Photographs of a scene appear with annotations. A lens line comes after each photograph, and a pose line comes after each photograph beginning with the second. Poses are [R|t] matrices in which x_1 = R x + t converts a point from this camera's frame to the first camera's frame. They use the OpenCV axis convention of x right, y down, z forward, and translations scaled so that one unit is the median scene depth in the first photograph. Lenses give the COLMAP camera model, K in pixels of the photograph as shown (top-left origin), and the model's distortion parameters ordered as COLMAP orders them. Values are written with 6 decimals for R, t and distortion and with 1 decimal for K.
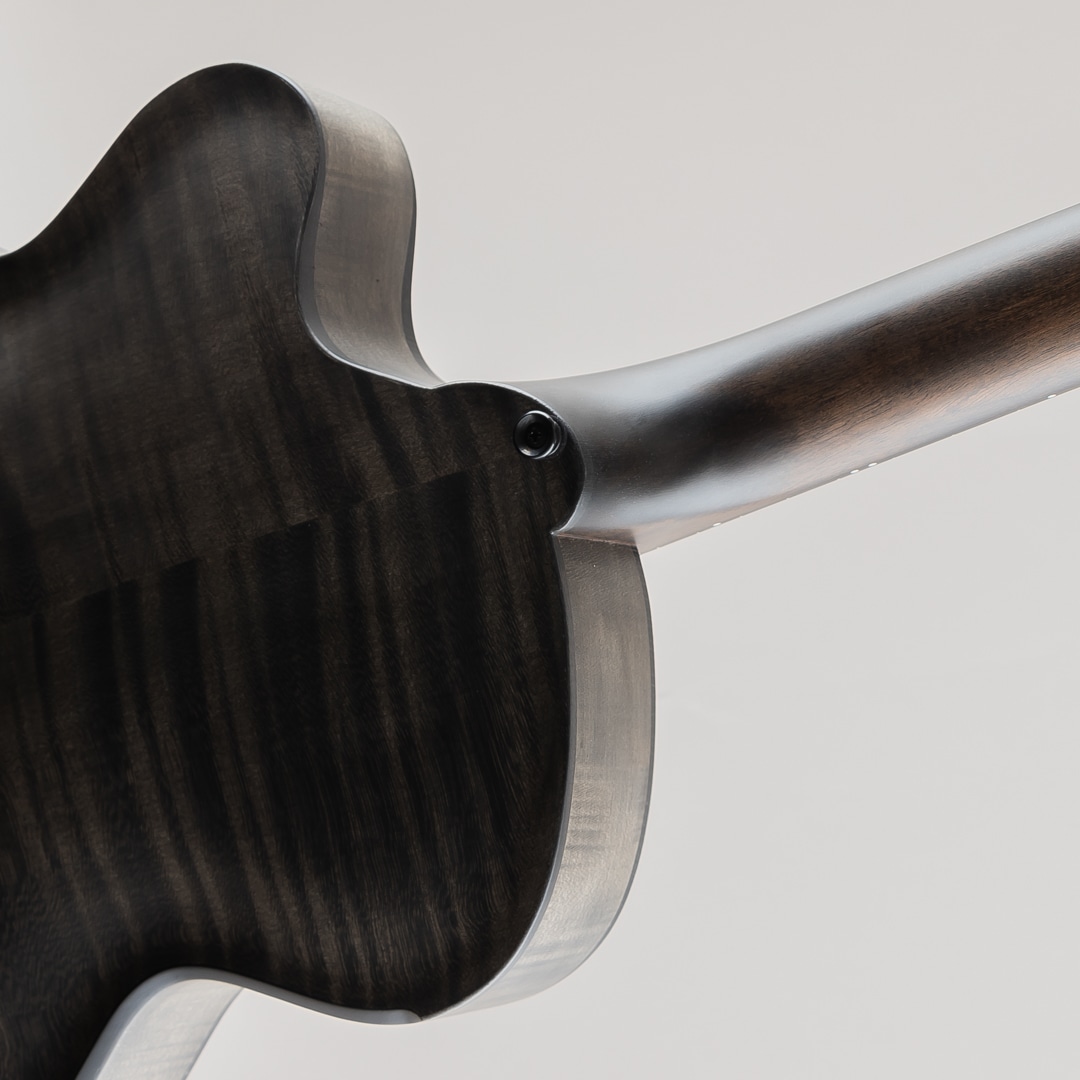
lens RADIAL K [[2333.5, 0, 540.0], [0, 2333.5, 540.0], [0, 0, 1]] dist [-0.032857, 0.148272]
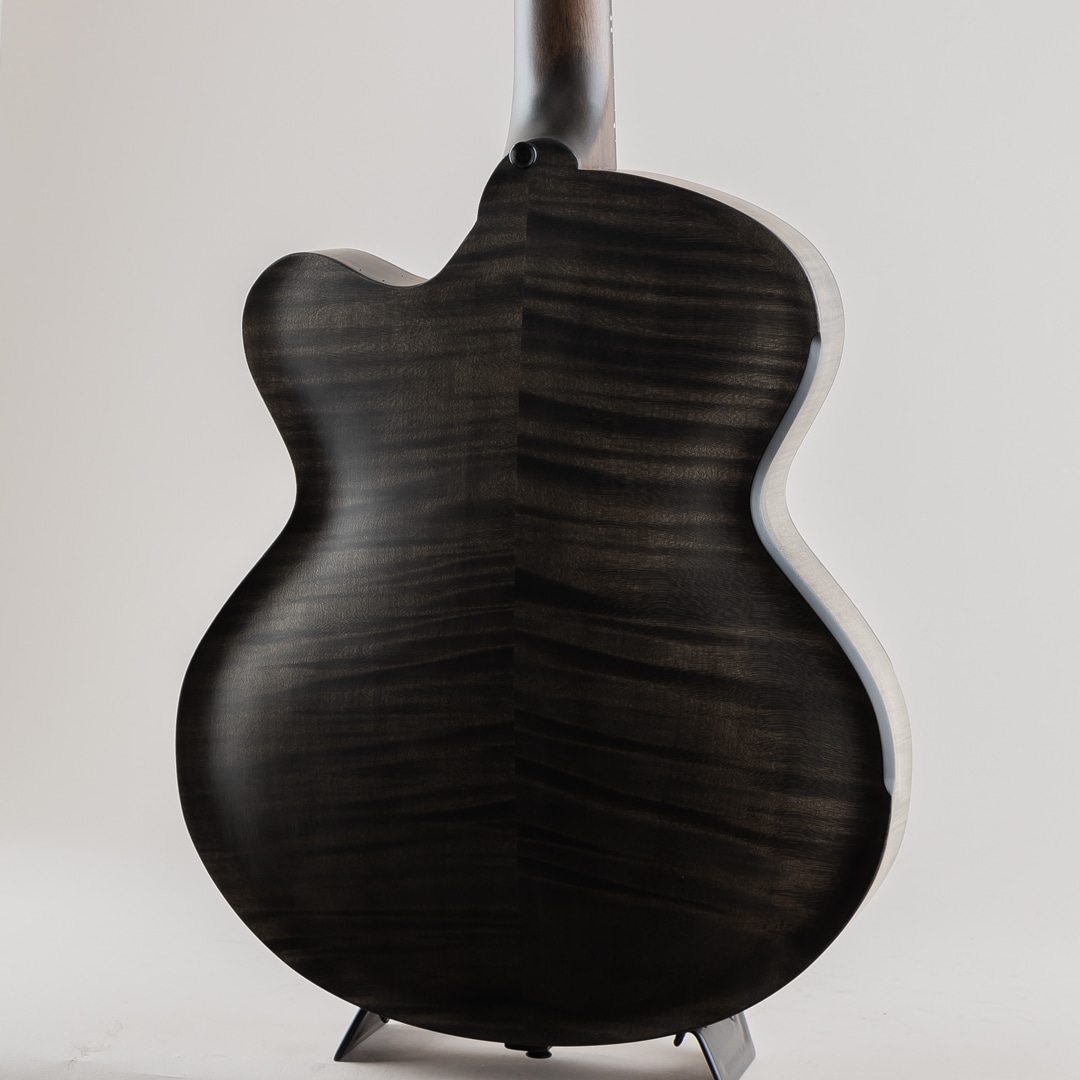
lens RADIAL K [[3743.5, 0, 540.0], [0, 3743.5, 540.0], [0, 0, 1]] dist [0.079573, -0.821780]
pose [[0.362912, -0.888503, 0.280815, -0.993739], [0.930216, 0.327754, -0.165150, 0.500845], [0.054698, 0.321154, 0.945446, -1.493977]]
